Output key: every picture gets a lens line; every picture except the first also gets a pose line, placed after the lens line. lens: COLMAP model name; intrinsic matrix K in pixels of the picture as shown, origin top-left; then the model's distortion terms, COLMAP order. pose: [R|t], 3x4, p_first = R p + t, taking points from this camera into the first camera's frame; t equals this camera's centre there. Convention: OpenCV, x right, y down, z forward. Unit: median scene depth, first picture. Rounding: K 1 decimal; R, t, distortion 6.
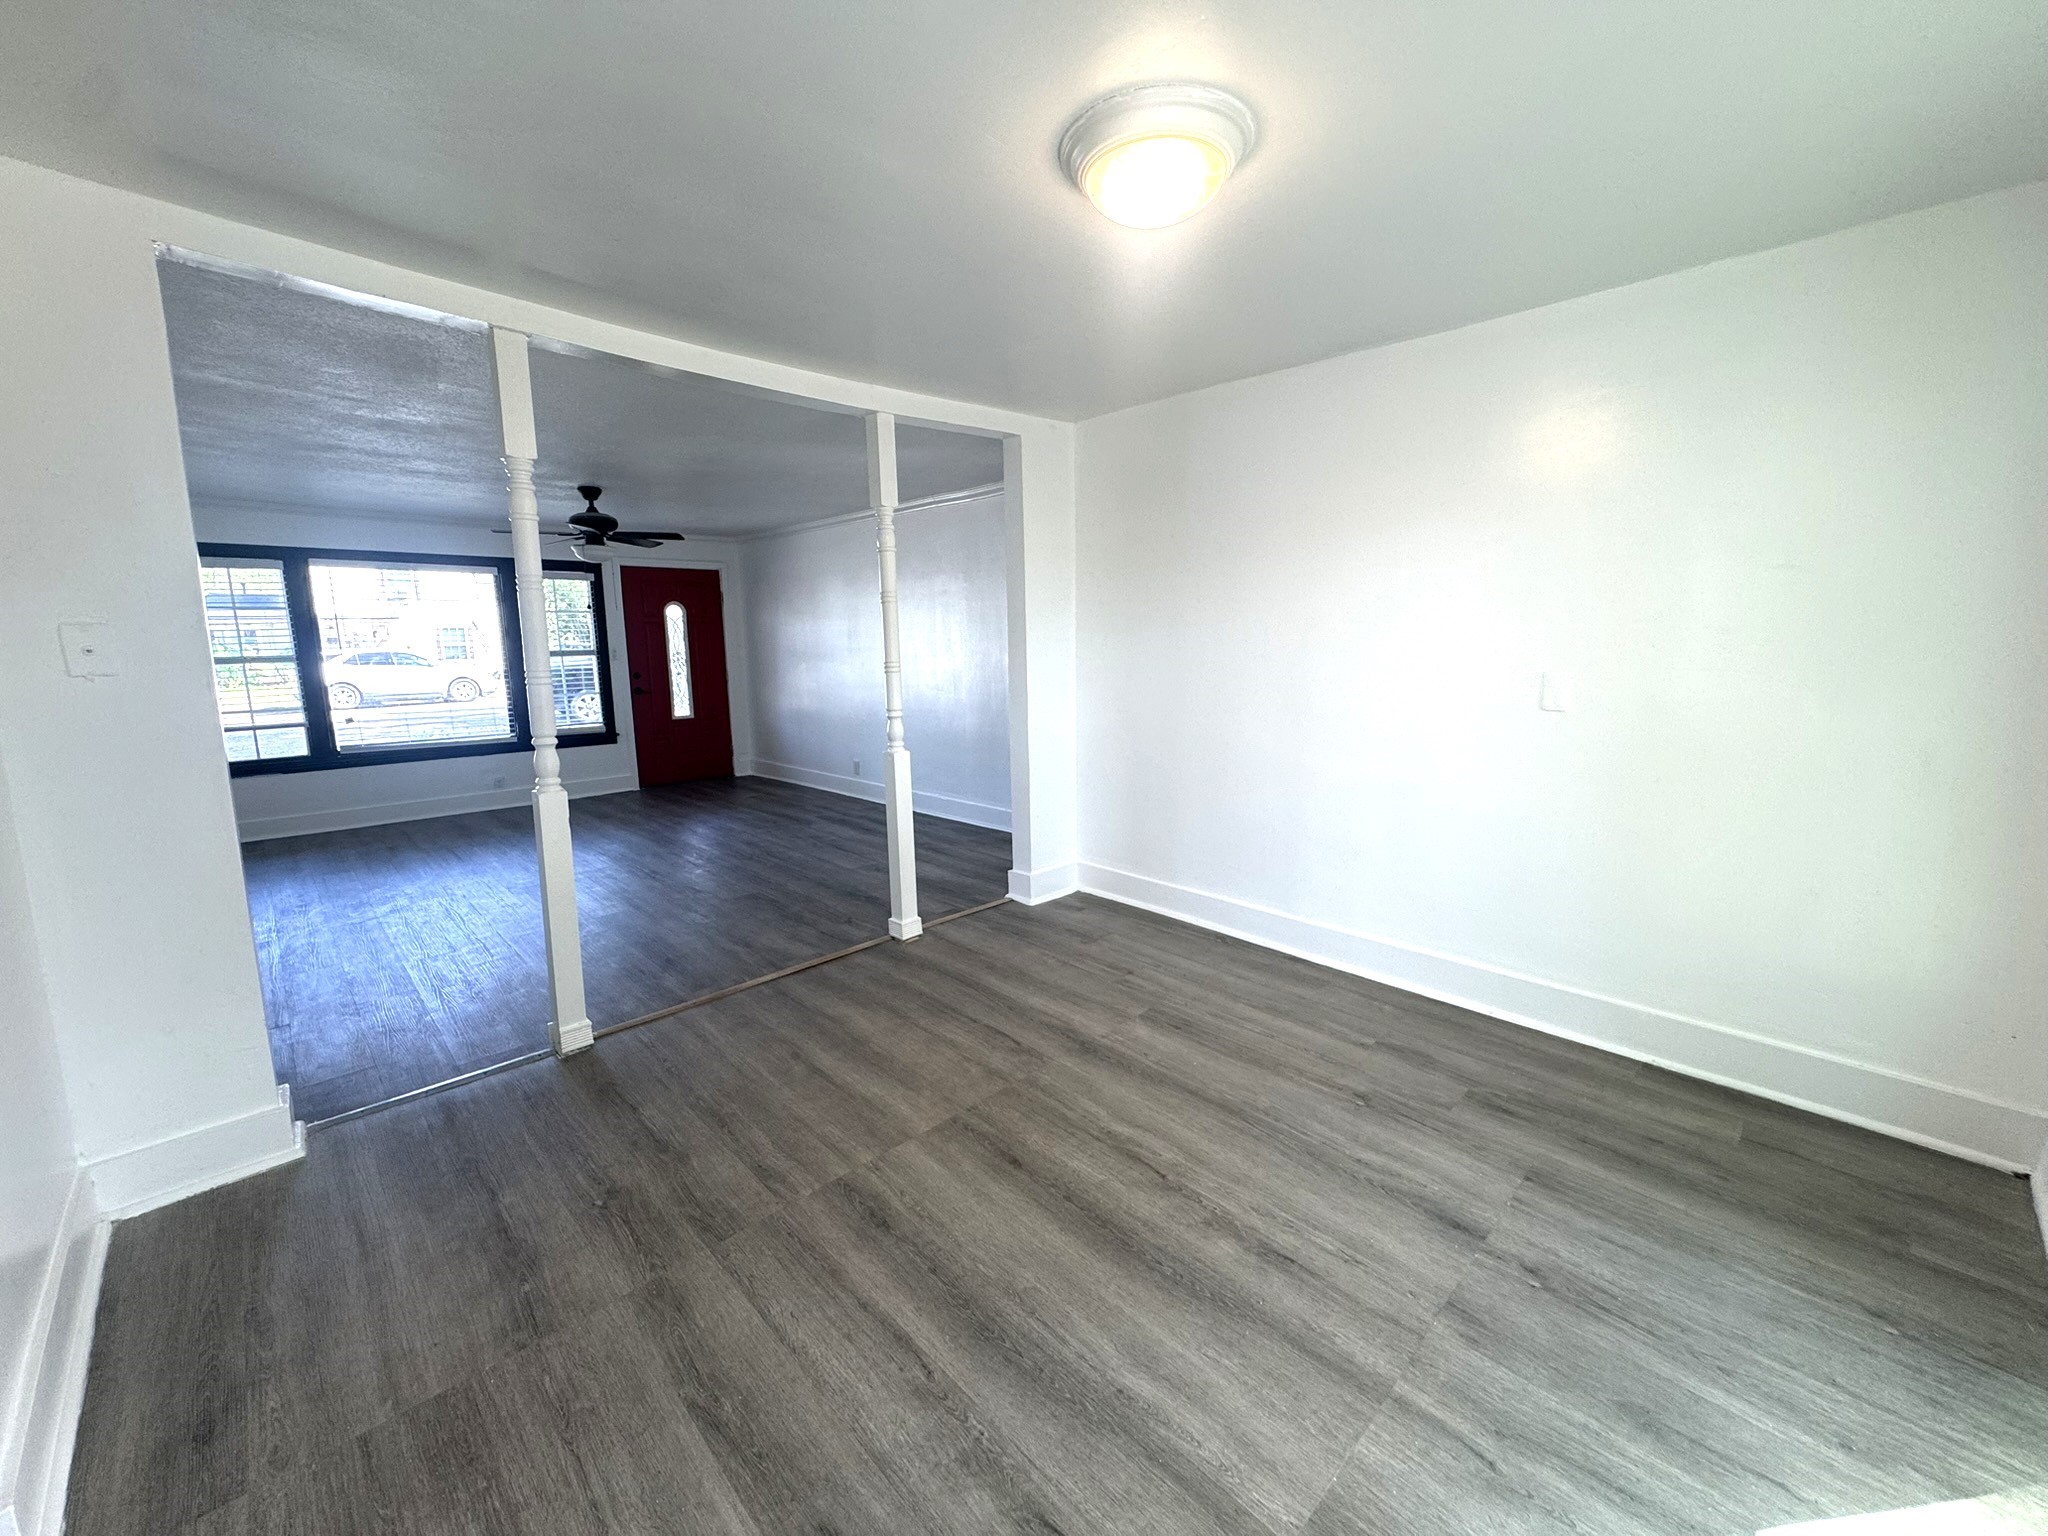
lens RADIAL K [[817.4, 0, 1022.4], [0, 817.4, 761.7], [0, 0, 1]] dist [-0.004619, 0.000372]
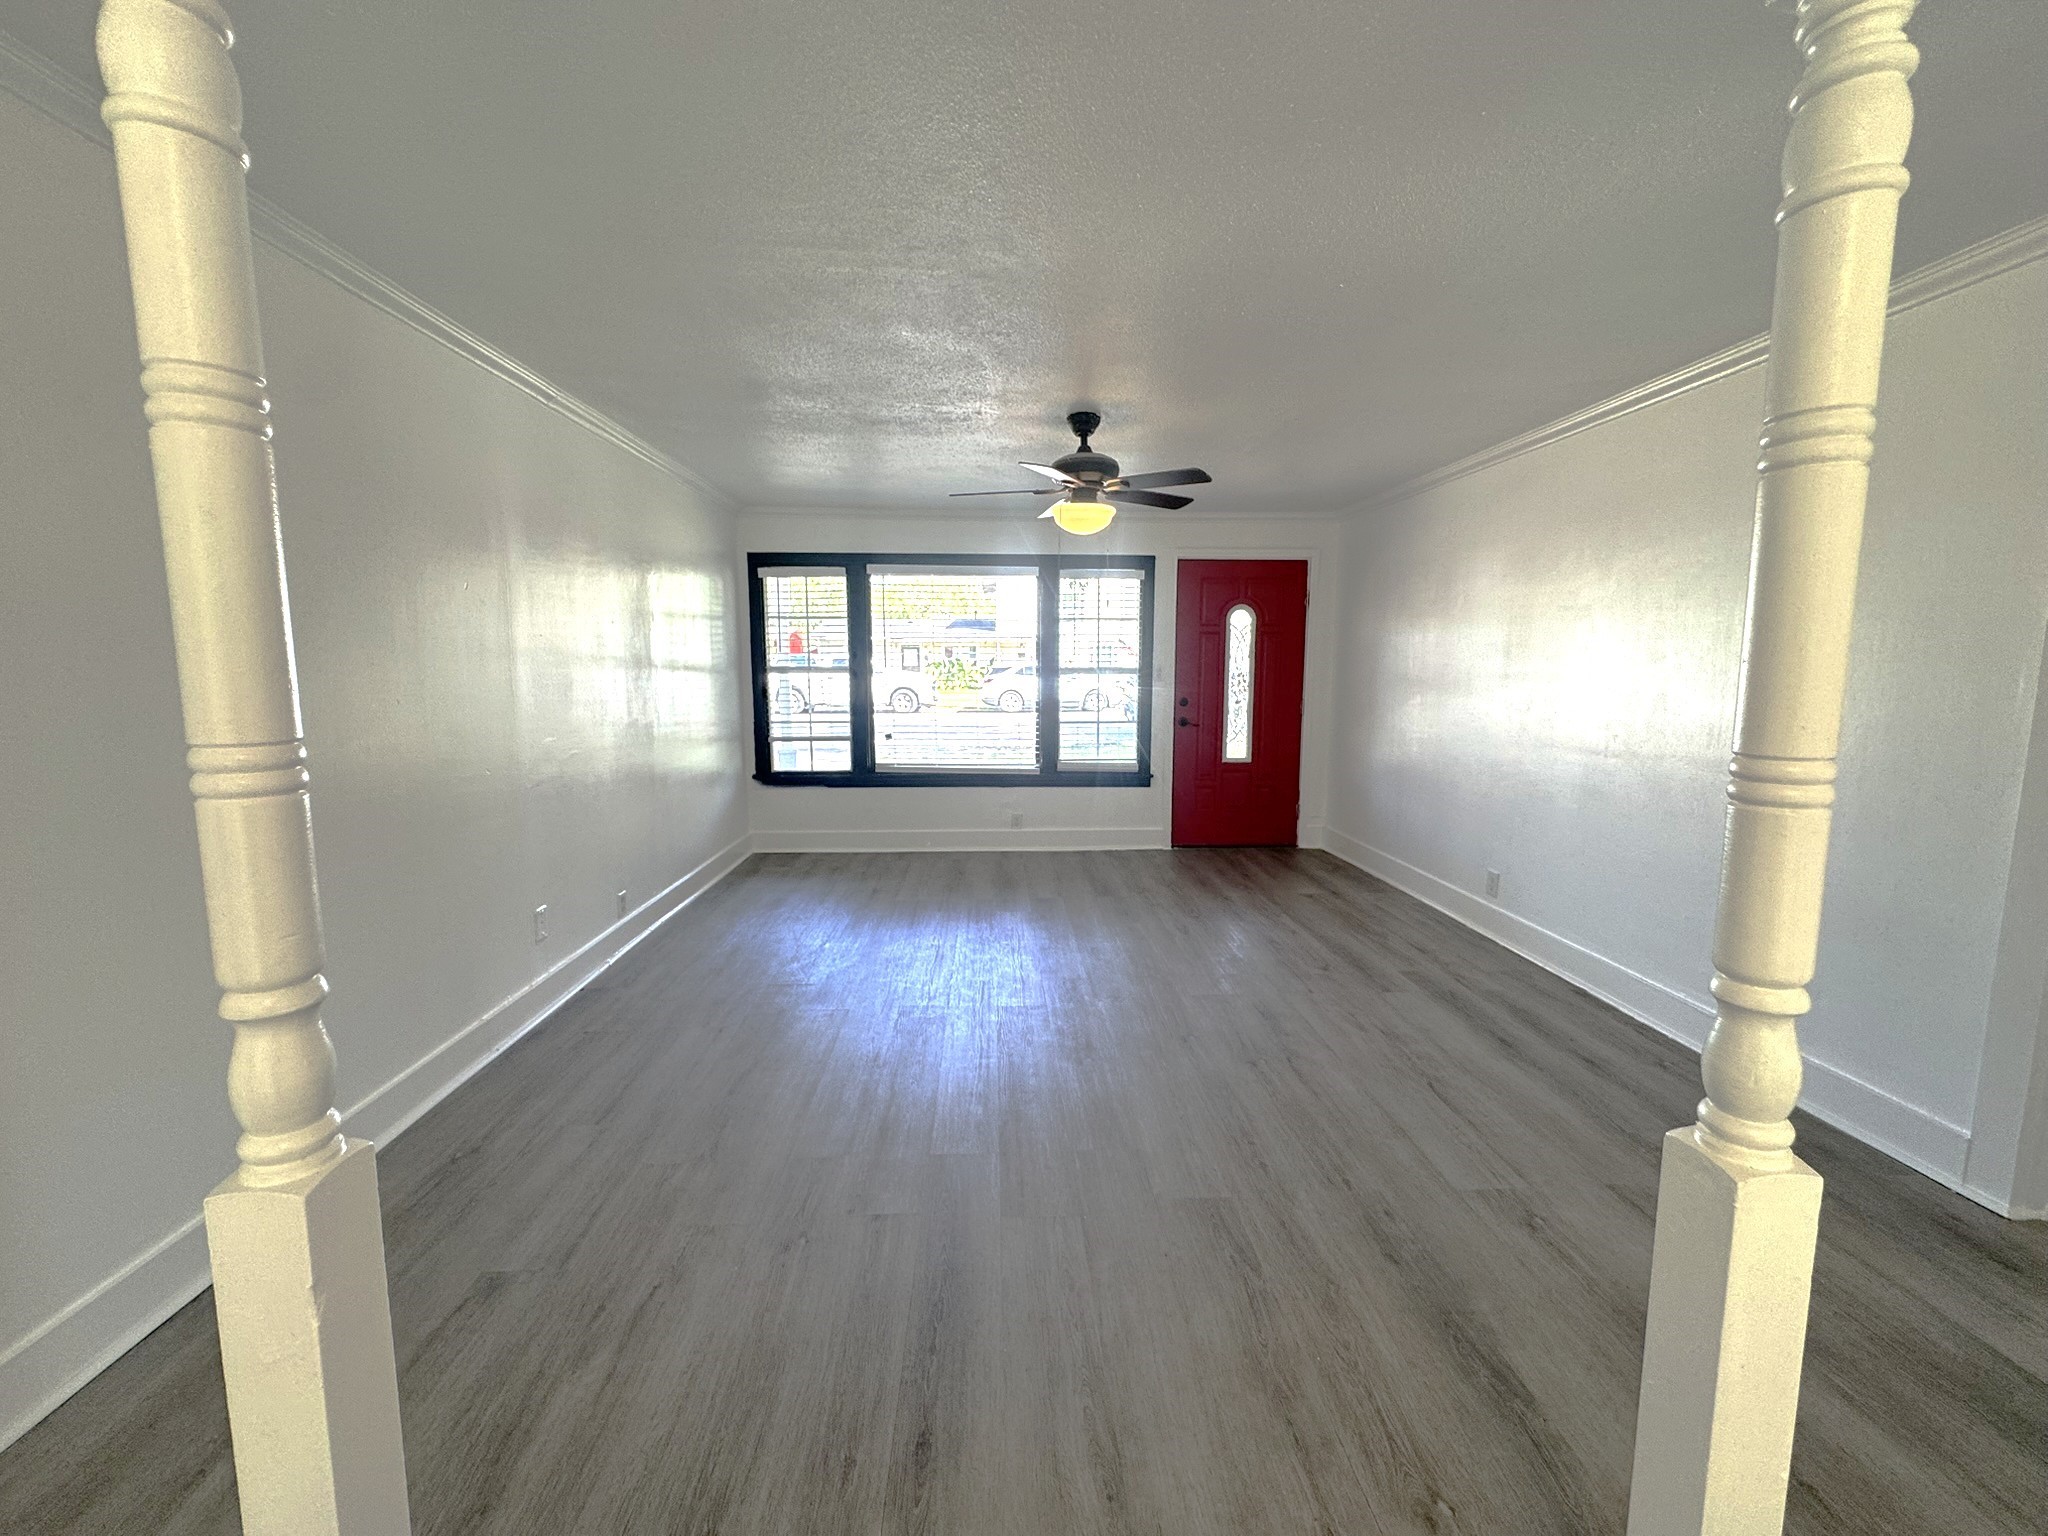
lens RADIAL K [[816.3, 0, 1023.1], [0, 816.3, 762.5], [0, 0, 1]] dist [-0.004262, 0.000614]
pose [[0.748324, 0.097283, -0.656161, -0.157938], [-0.112572, 0.993464, 0.018908, -0.095145], [0.653712, 0.059716, 0.754384, 0.667311]]
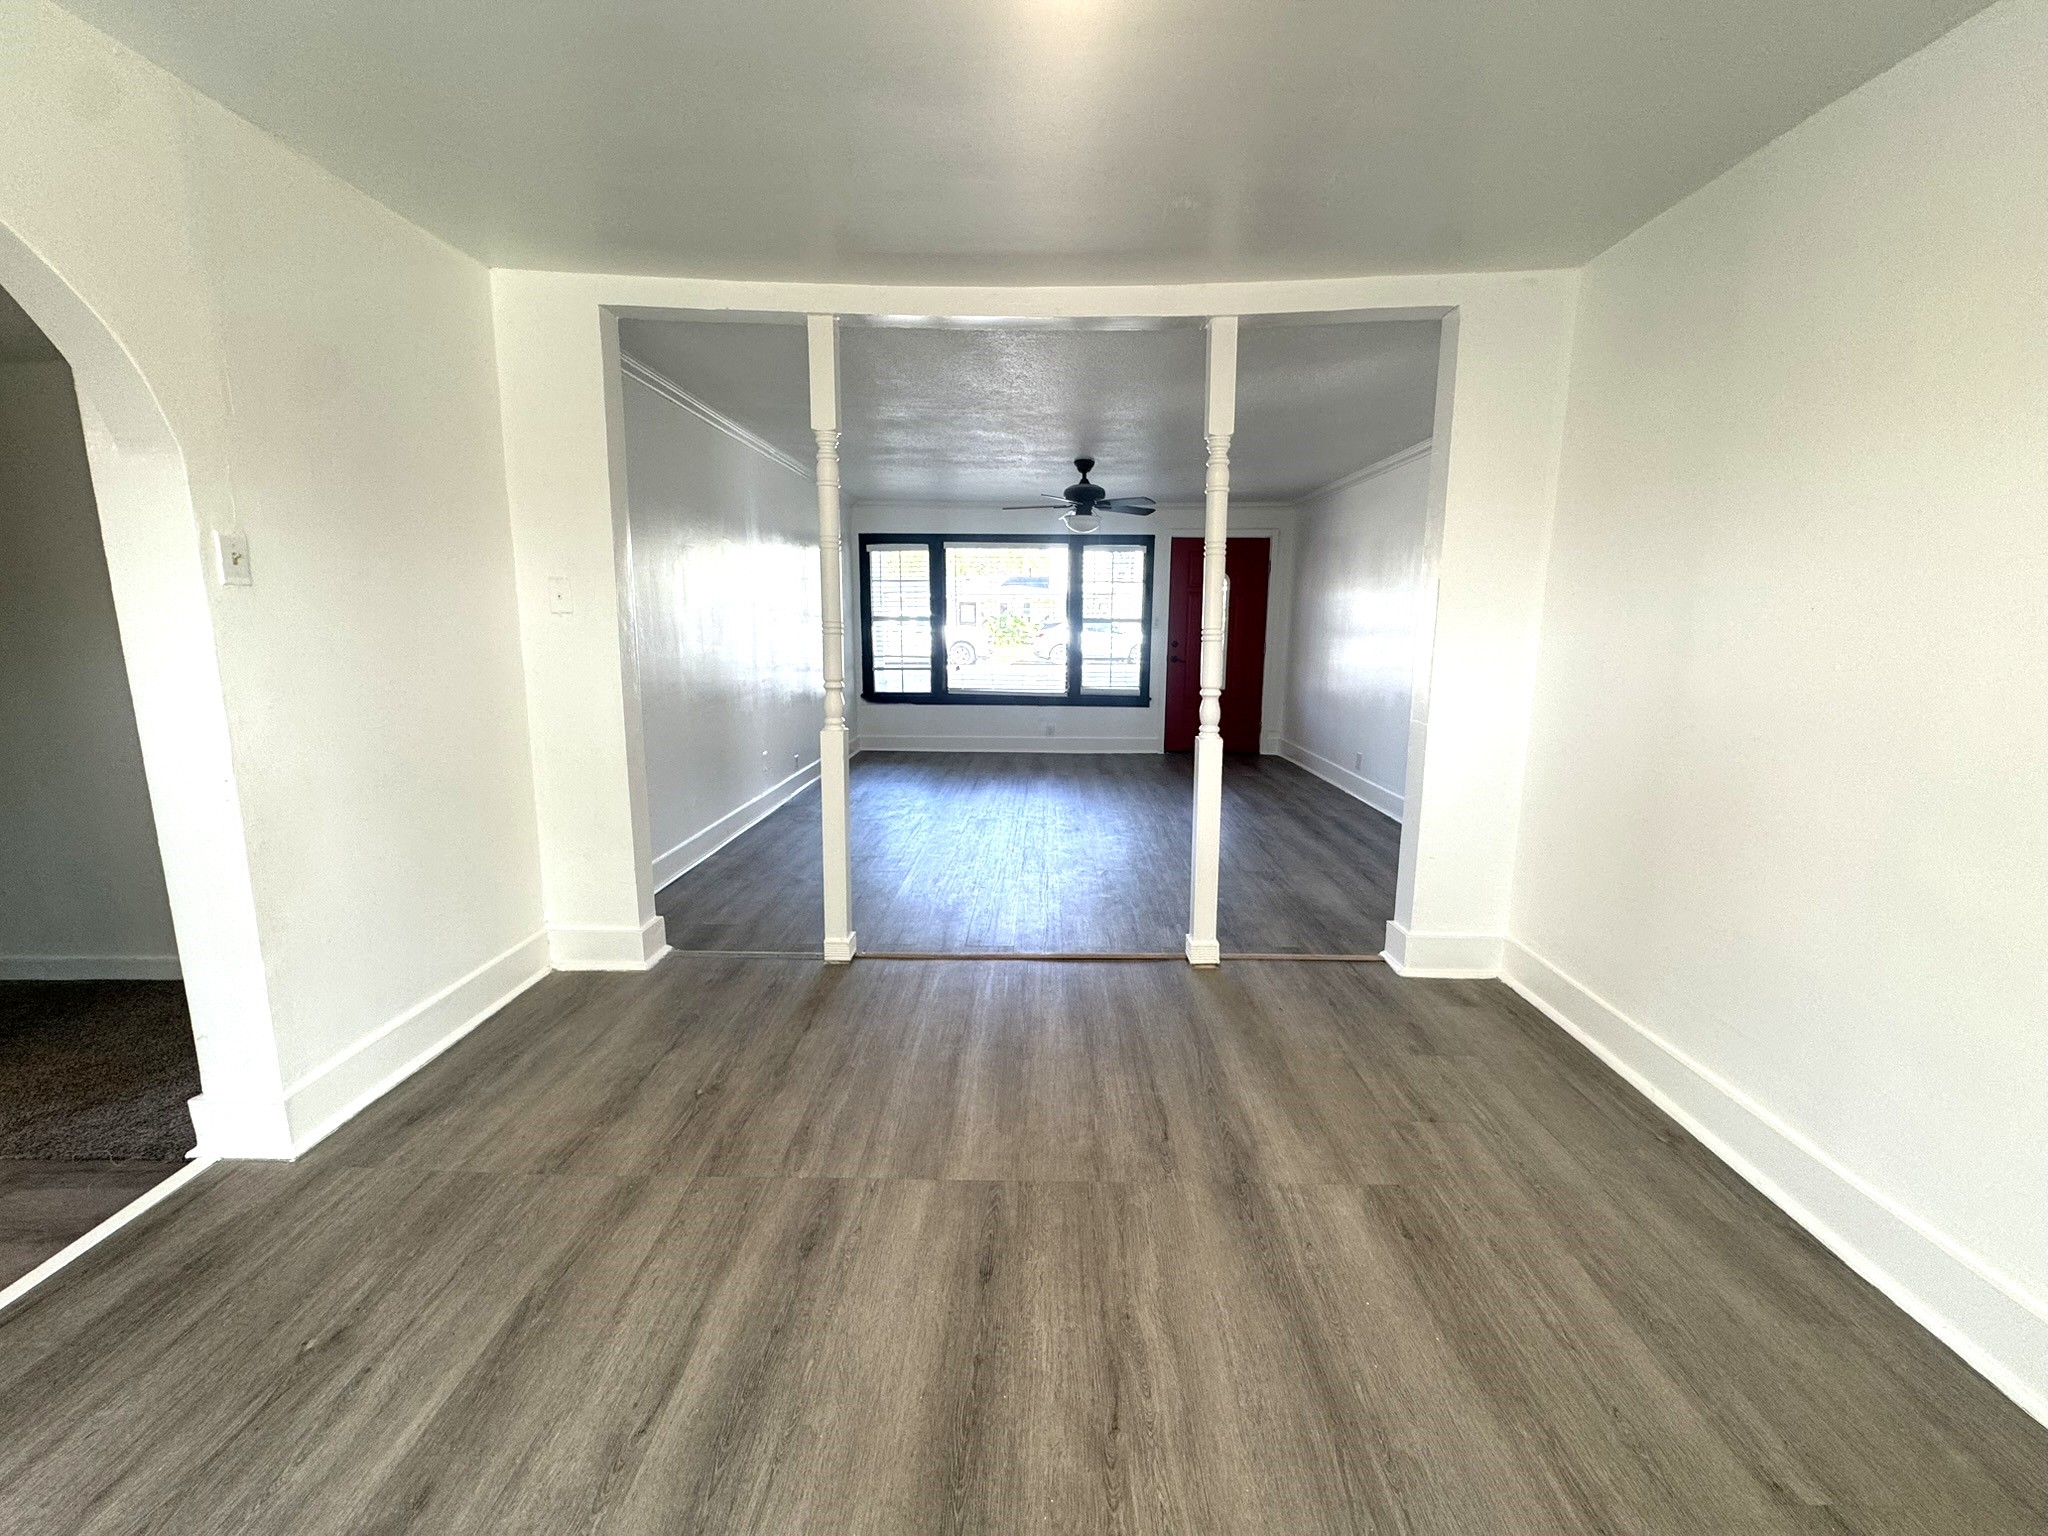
lens RADIAL K [[817.4, 0, 1022.4], [0, 817.4, 761.7], [0, 0, 1]] dist [-0.004619, 0.000372]
pose [[0.701355, 0.142076, -0.698510, 0.278624], [-0.124263, 0.989300, 0.076453, -0.027132], [0.701898, 0.033179, 0.711505, 0.270225]]
